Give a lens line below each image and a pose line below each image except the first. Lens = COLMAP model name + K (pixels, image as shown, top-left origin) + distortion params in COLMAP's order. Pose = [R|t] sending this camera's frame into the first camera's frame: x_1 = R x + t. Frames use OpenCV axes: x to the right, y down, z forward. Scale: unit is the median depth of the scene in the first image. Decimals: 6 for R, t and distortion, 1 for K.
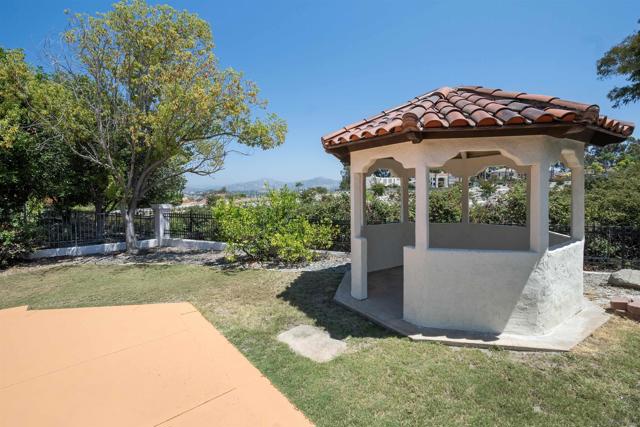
lens RADIAL K [[298.2, 0, 321.7], [0, 298.2, 194.6], [0, 0, 1]] dist [0.000116, -0.000041]
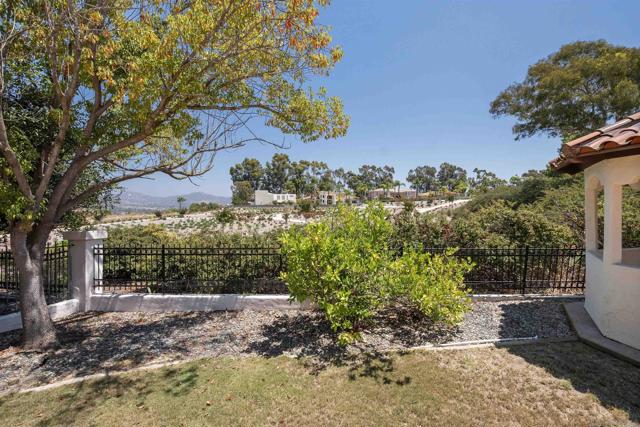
lens RADIAL K [[290.8, 0, 326.7], [0, 290.8, 206.0], [0, 0, 1]] dist [-0.003615, -0.000106]
pose [[0.914689, 0.004209, 0.404137, -0.354905], [0.002777, 0.999857, -0.016699, -0.001384], [-0.404149, 0.016397, 0.914546, 0.359877]]
